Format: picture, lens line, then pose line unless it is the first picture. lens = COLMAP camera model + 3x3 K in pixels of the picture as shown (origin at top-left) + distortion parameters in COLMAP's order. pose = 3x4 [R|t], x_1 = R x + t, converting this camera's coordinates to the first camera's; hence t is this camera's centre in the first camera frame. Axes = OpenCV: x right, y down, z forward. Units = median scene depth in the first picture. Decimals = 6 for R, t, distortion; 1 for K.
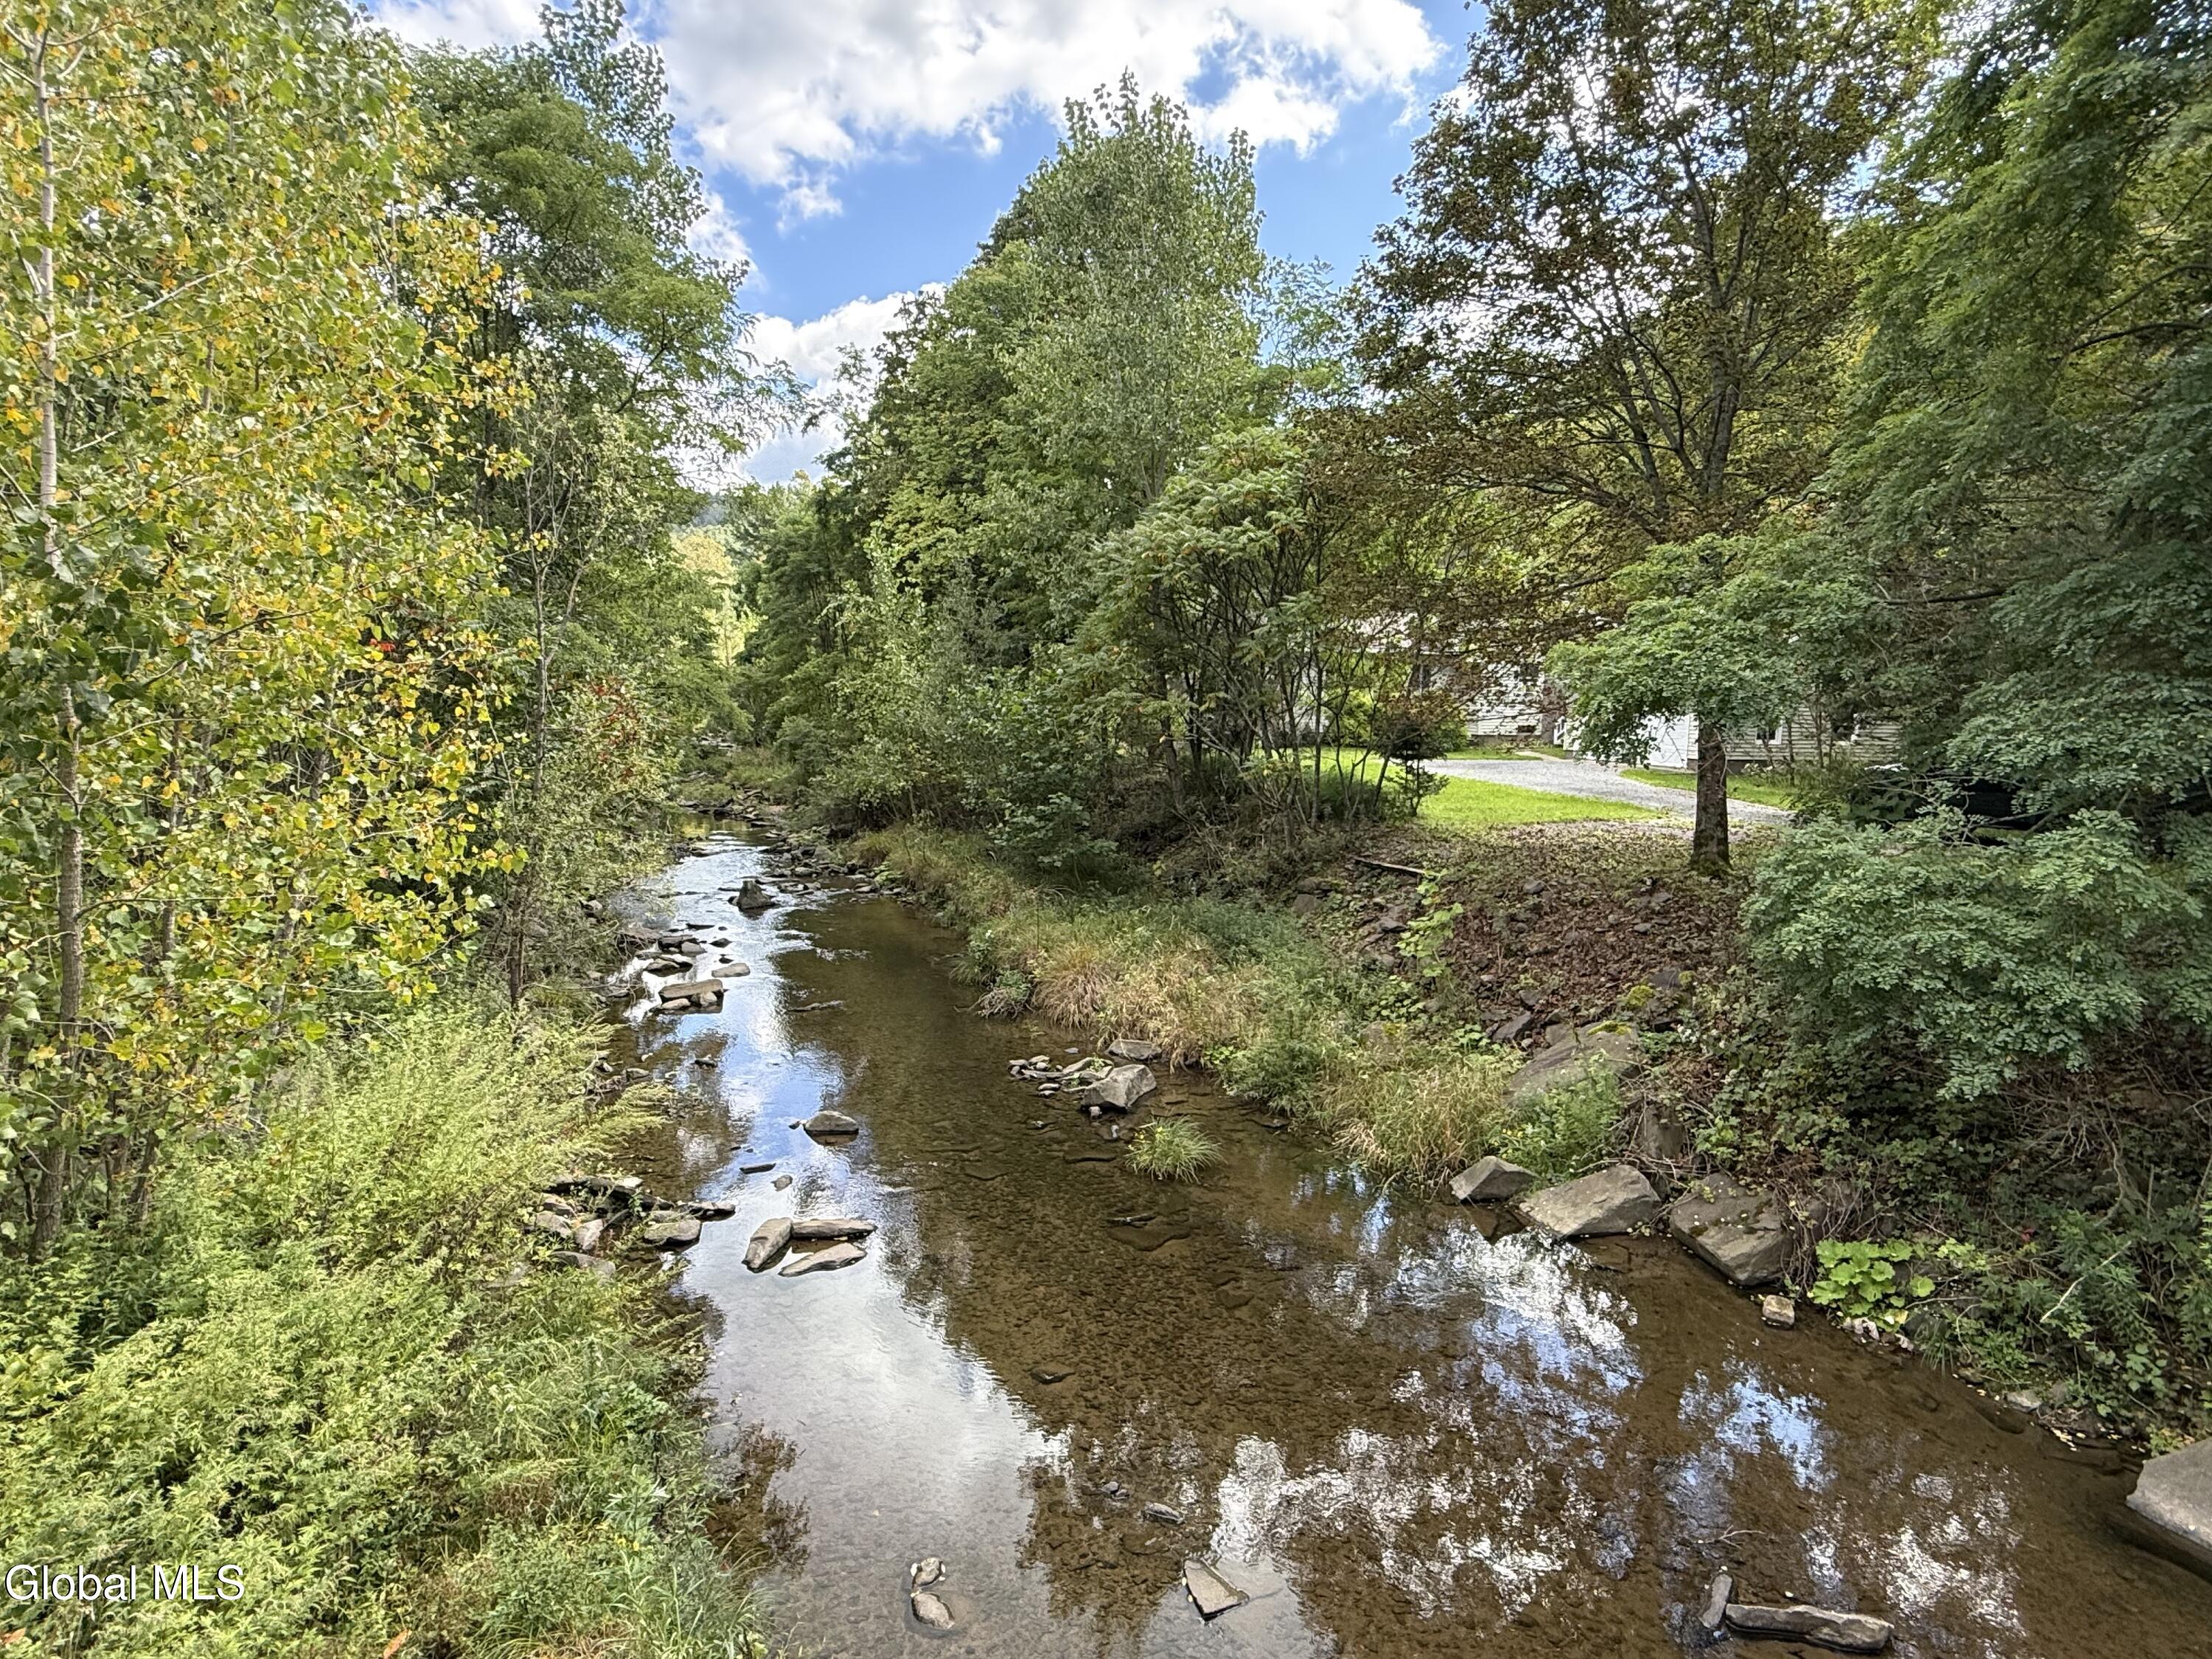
lens RADIAL K [[1252.7, 0, 1106.0], [0, 1252.7, 829.5], [0, 0, 1]] dist [-0.037724, -0.000181]
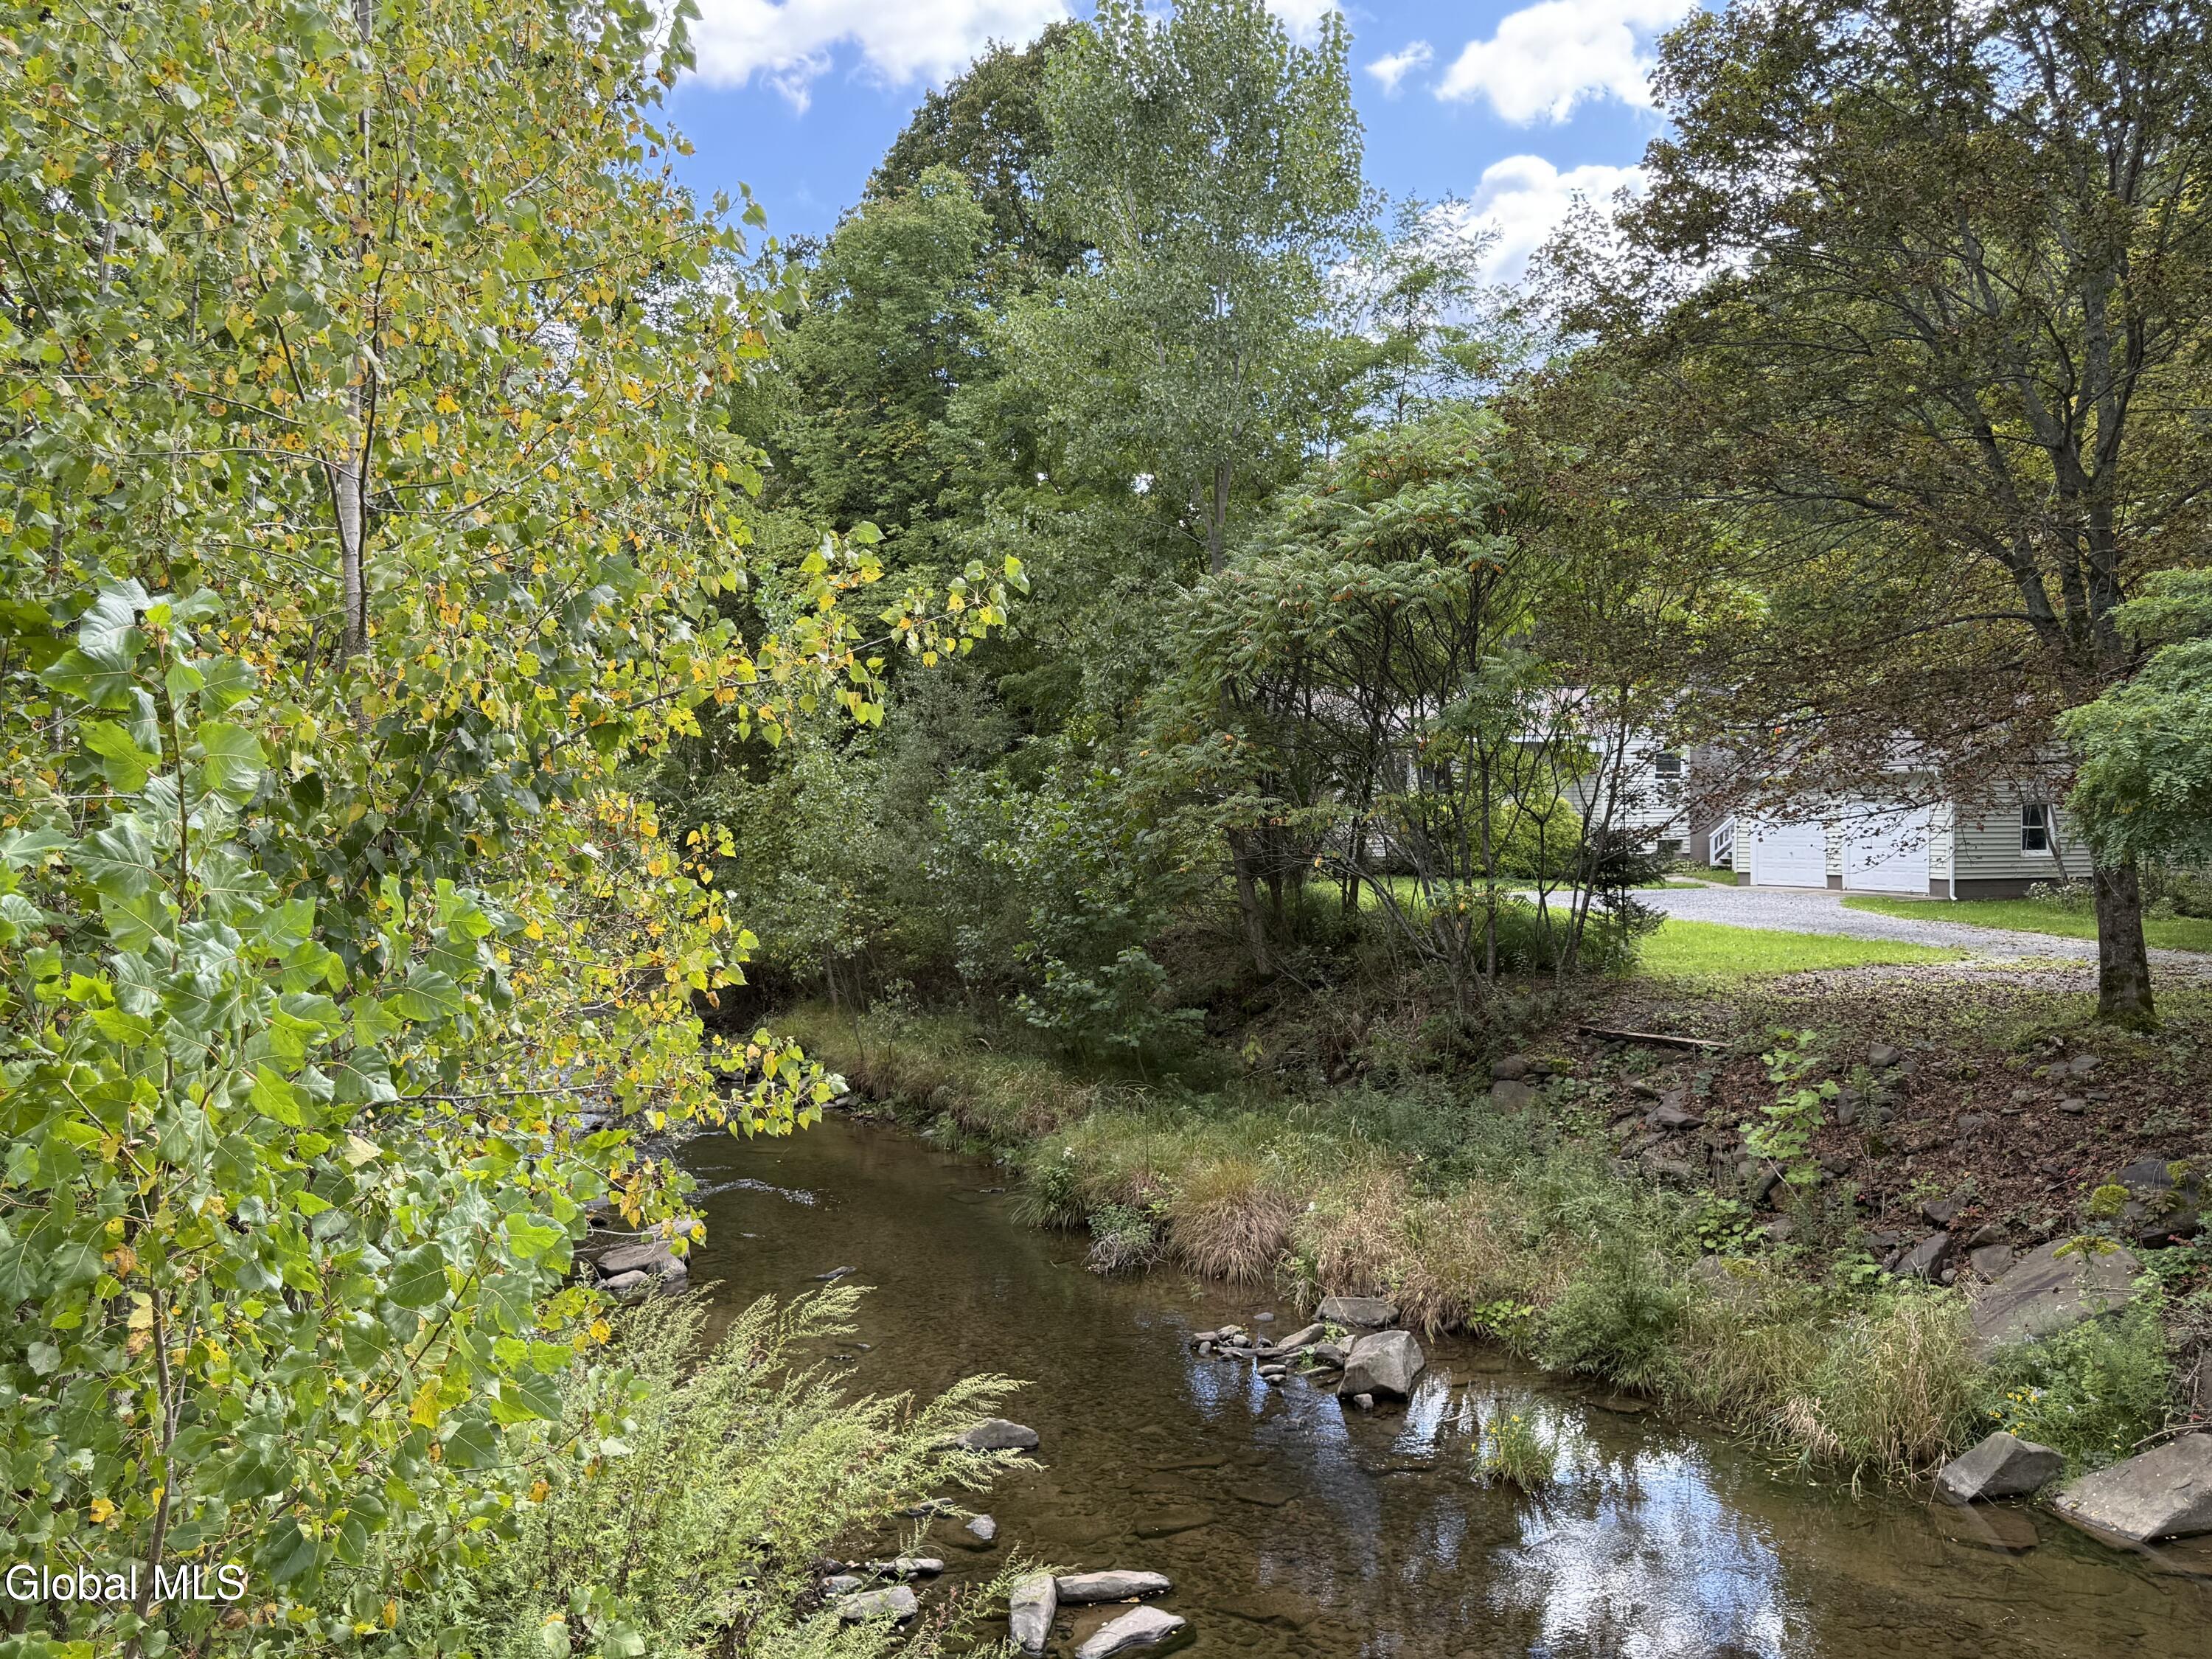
lens RADIAL K [[1835.7, 0, 1106.0], [0, 1835.7, 829.5], [0, 0, 1]] dist [0.076396, -0.147688]
pose [[0.995857, -0.021423, 0.088379, -0.165693], [0.030158, 0.994658, -0.098724, 0.008038], [-0.085792, 0.100980, 0.991182, -0.012144]]
